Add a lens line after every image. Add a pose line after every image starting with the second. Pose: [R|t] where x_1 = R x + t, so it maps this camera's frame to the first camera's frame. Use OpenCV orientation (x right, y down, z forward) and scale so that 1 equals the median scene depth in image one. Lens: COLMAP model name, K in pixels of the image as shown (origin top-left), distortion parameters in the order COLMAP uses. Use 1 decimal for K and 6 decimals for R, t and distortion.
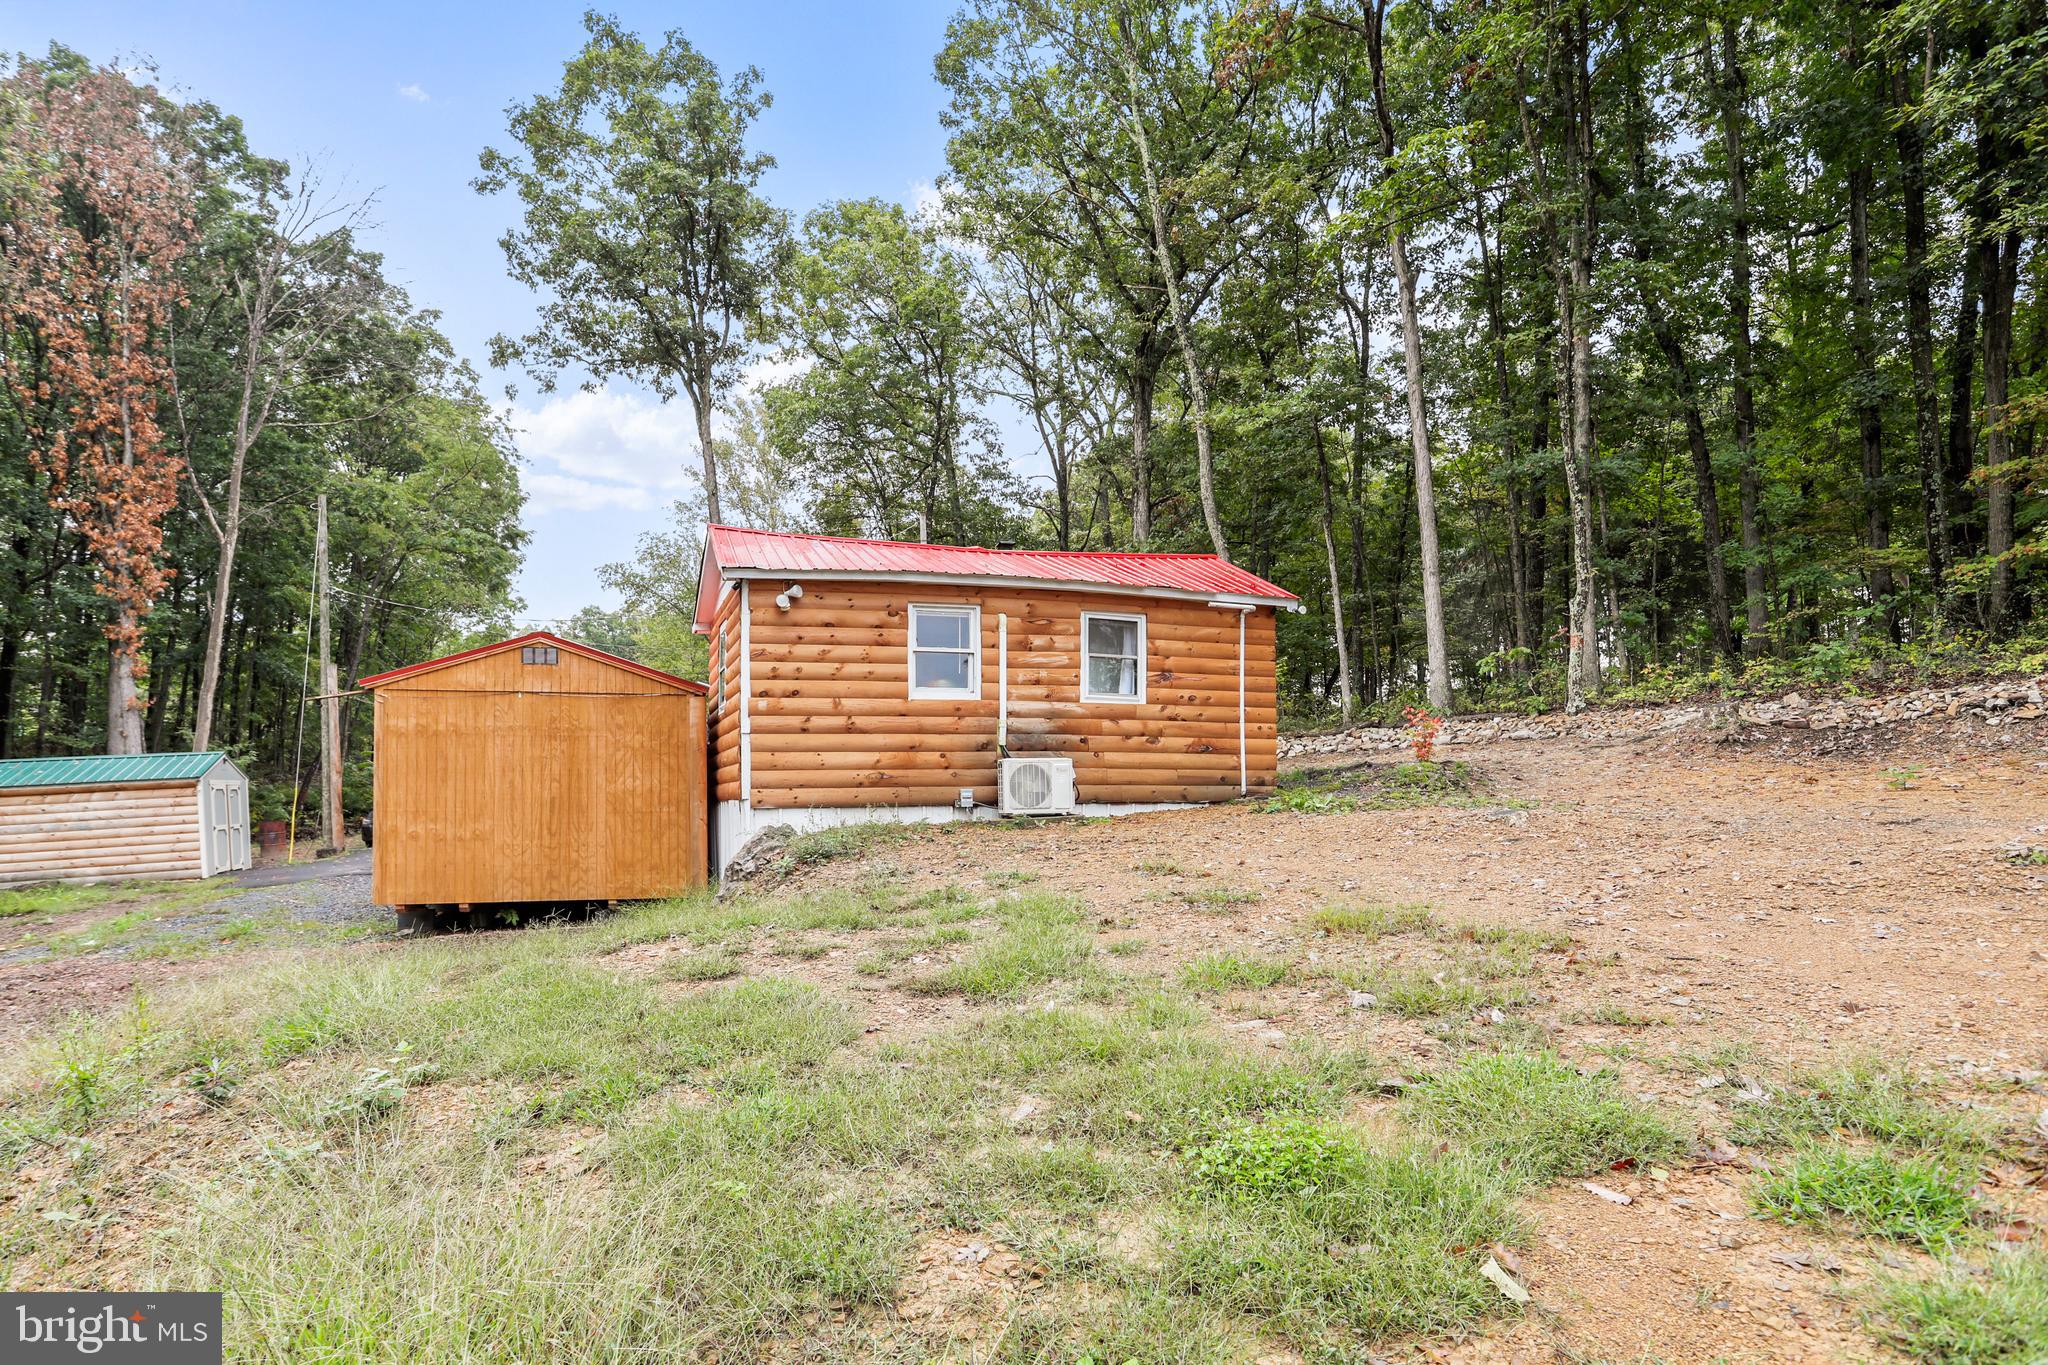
lens RADIAL K [[1217.6, 0, 1013.4], [0, 1217.6, 784.0], [0, 0, 1]] dist [-0.019910, 0.011455]
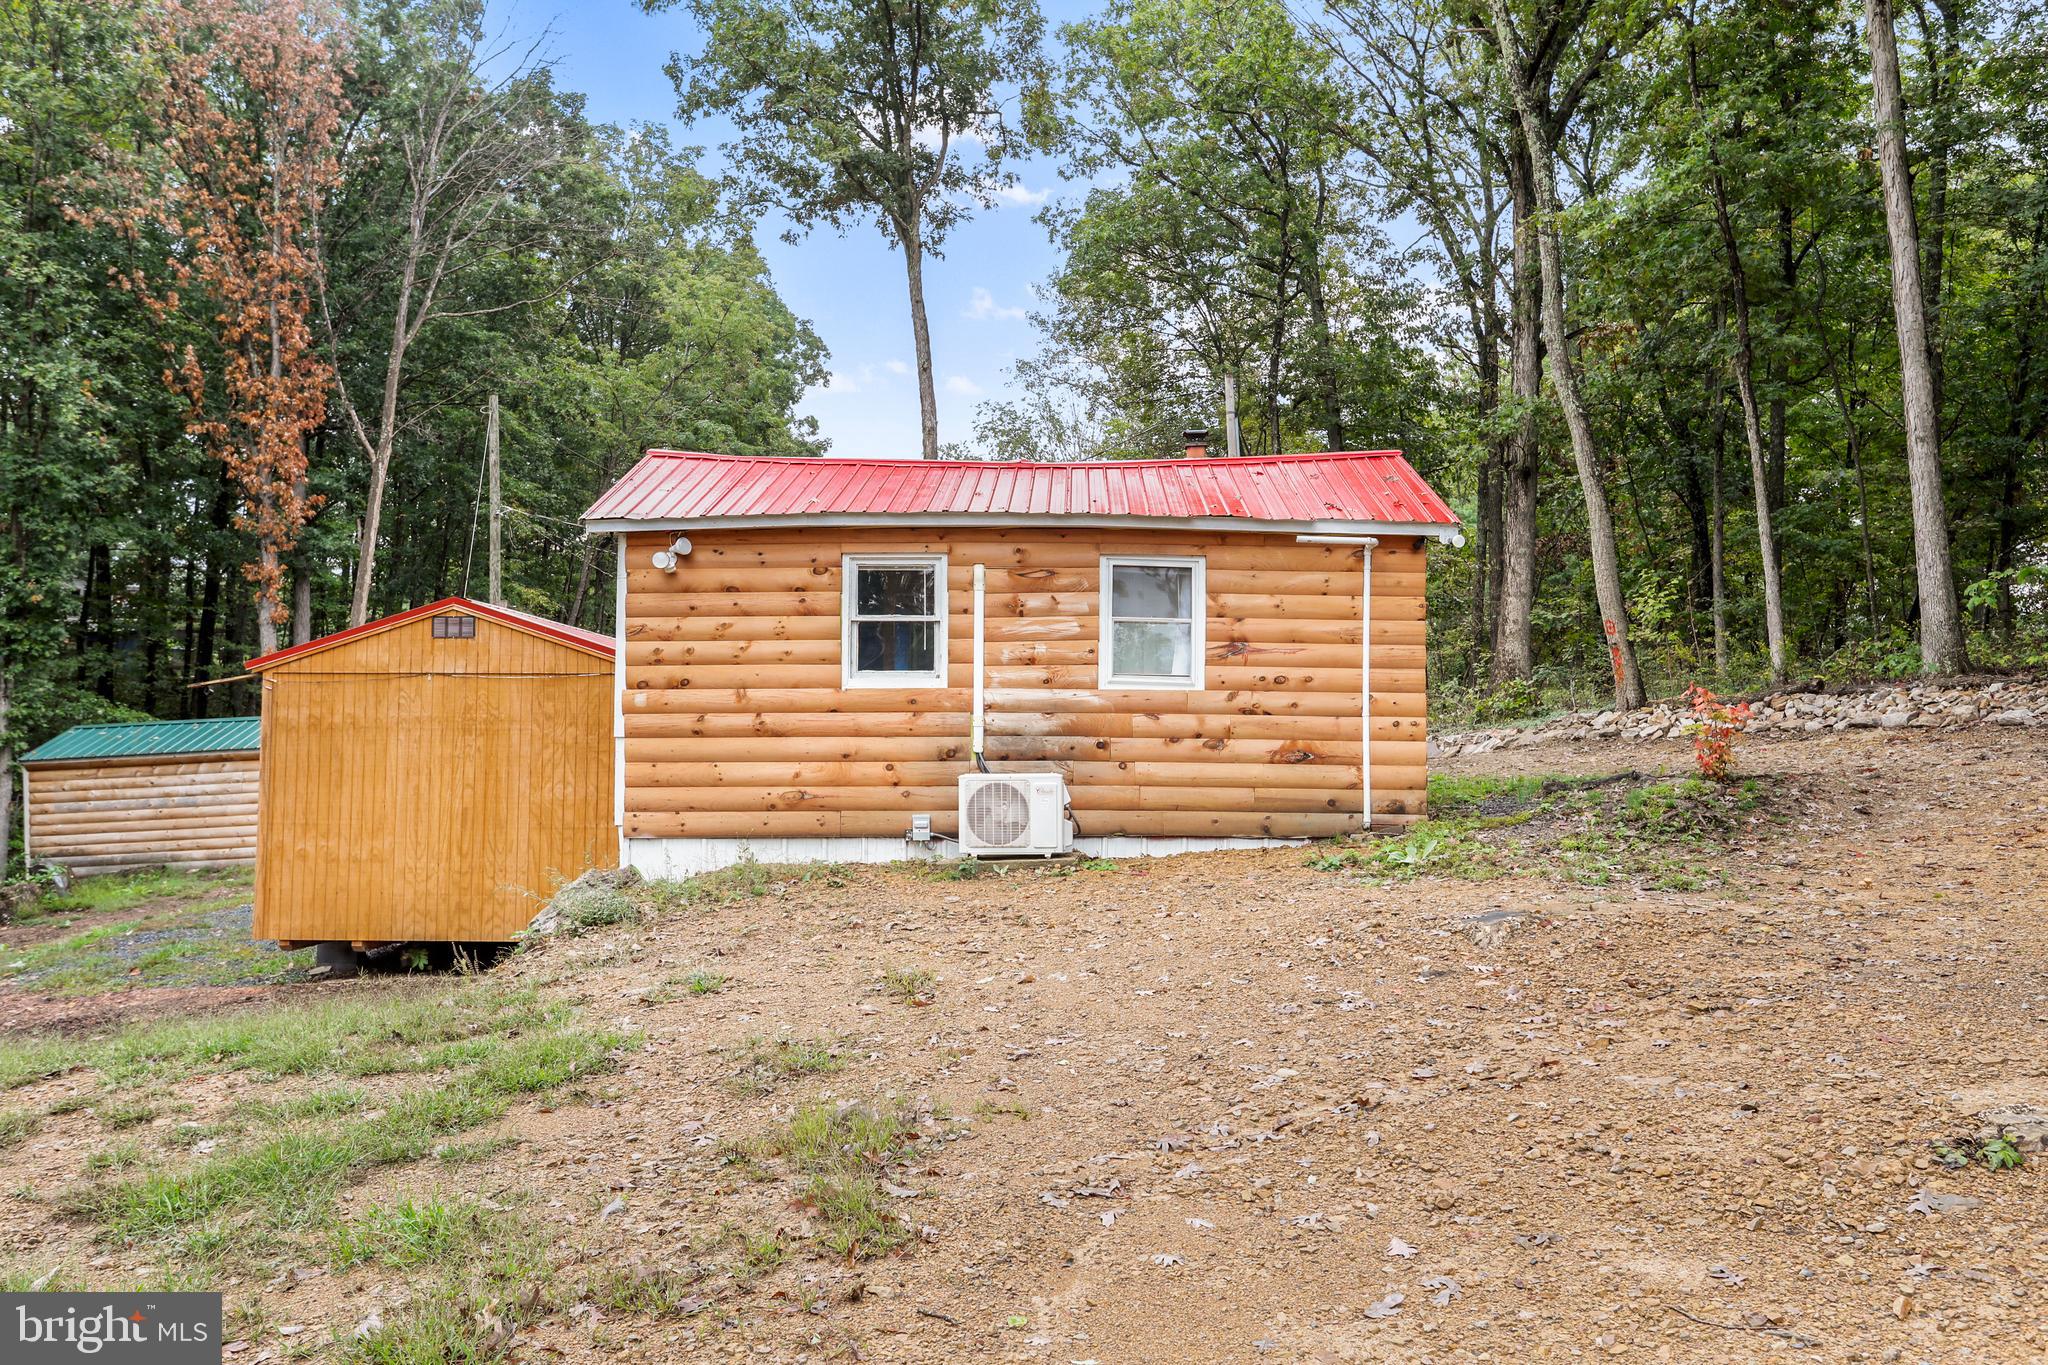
lens RADIAL K [[1679.6, 0, 1025.1], [0, 1679.6, 667.9], [0, 0, 1]] dist [0.014246, 0.008473]
pose [[0.945684, -0.003244, -0.325071, 0.312705], [-0.006838, 0.999531, -0.029865, -0.049007], [0.325015, 0.030465, 0.945218, 0.090996]]
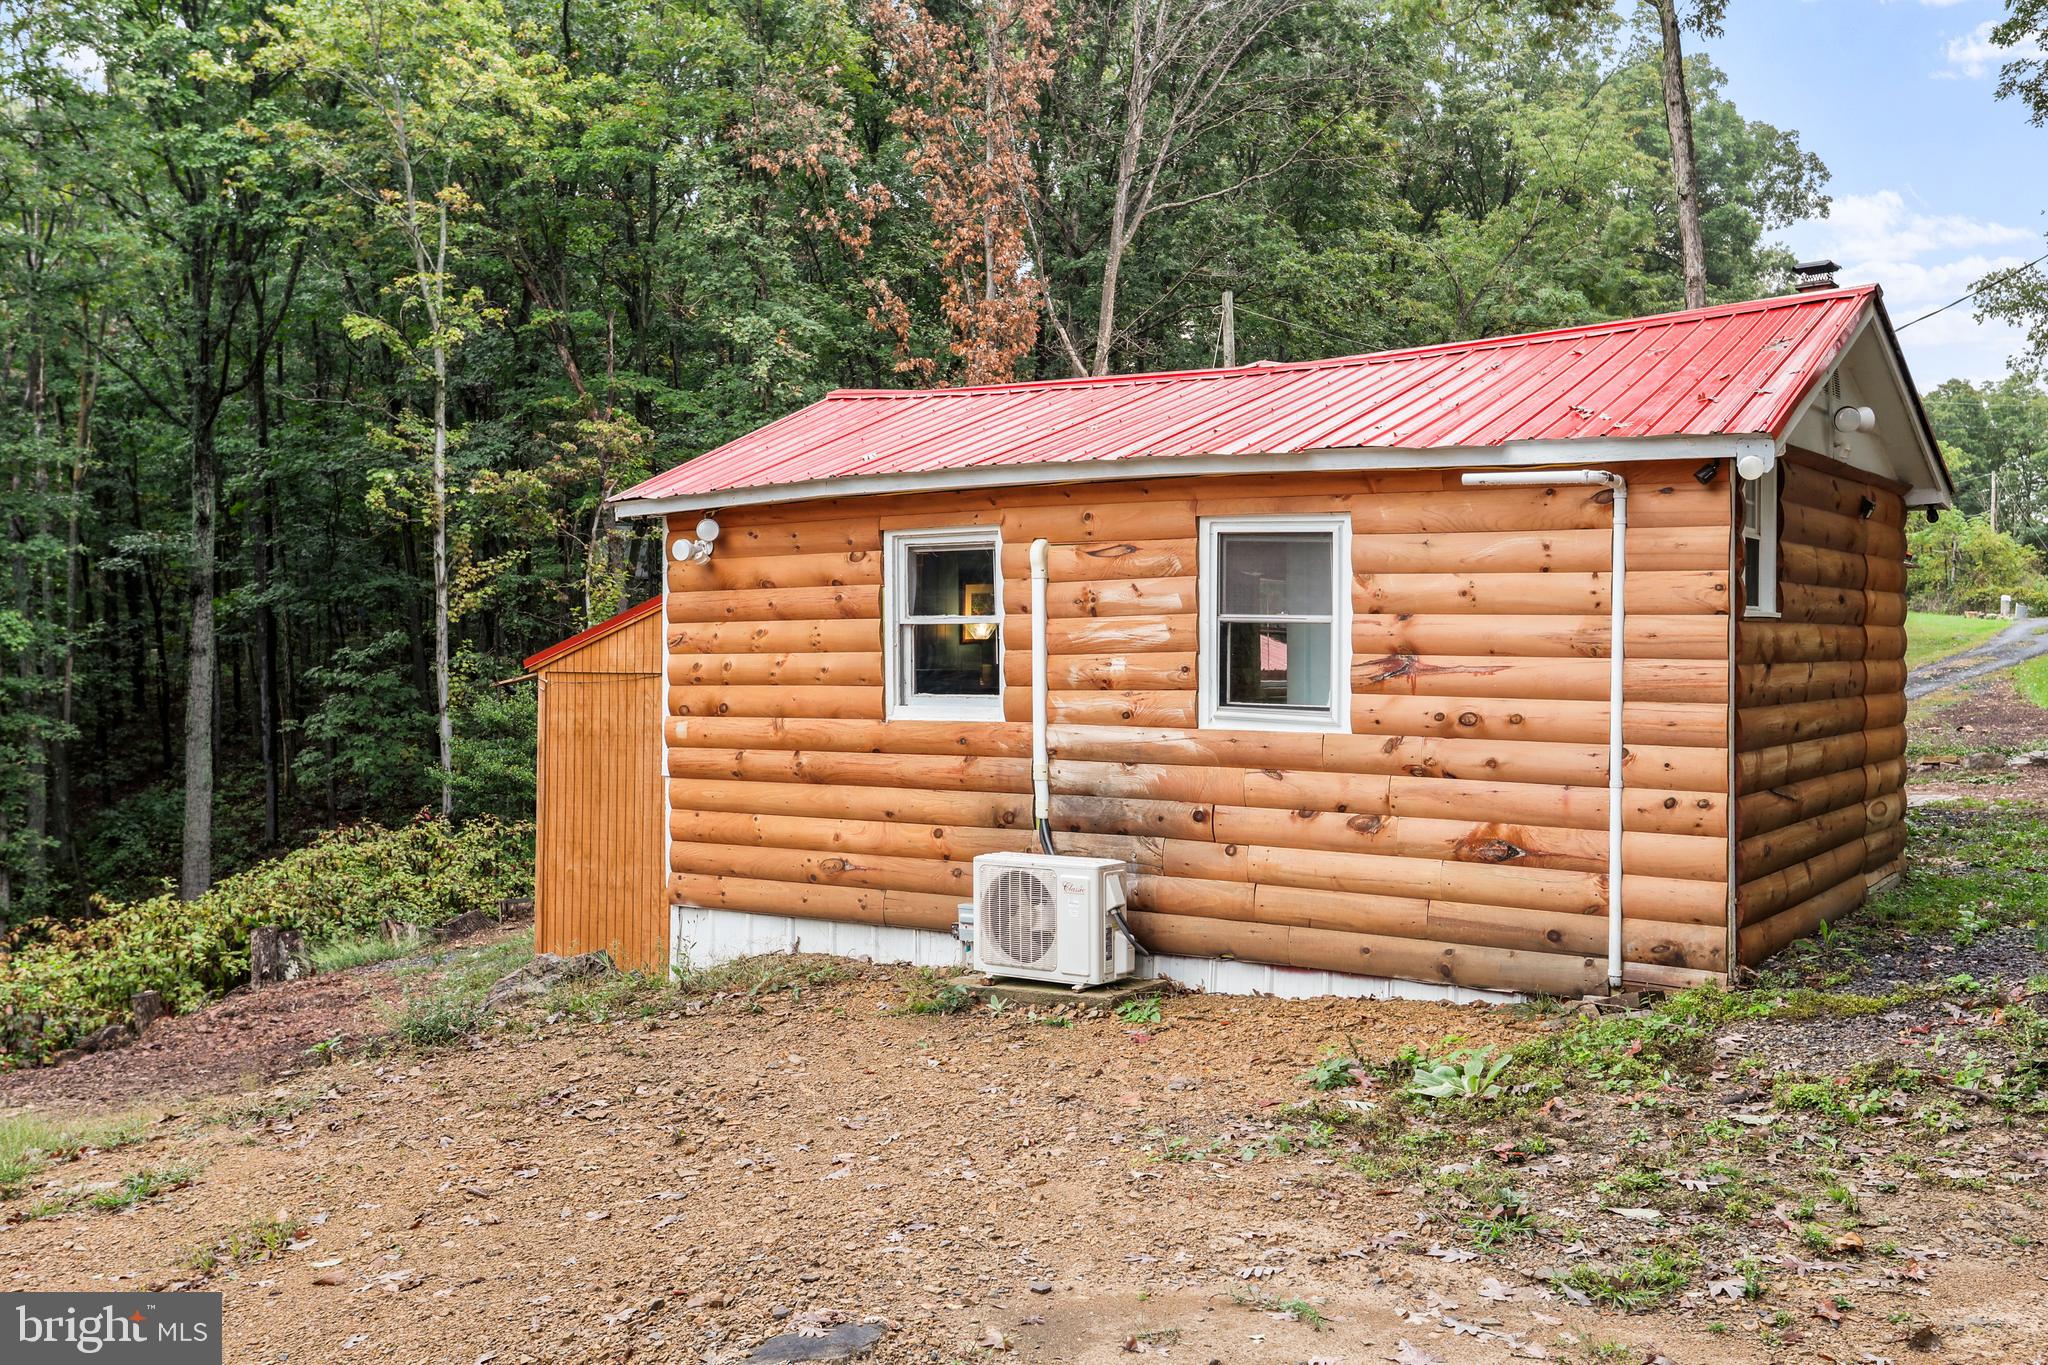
lens RADIAL K [[1904.4, 0, 1013.1], [0, 1904.4, 678.3], [0, 0, 1]] dist [-0.001149, 0.000000]
pose [[0.594894, 0.020172, -0.803551, 0.547026], [0.003019, 0.999622, 0.027329, -0.100764], [0.803799, -0.018684, 0.594608, 0.523469]]
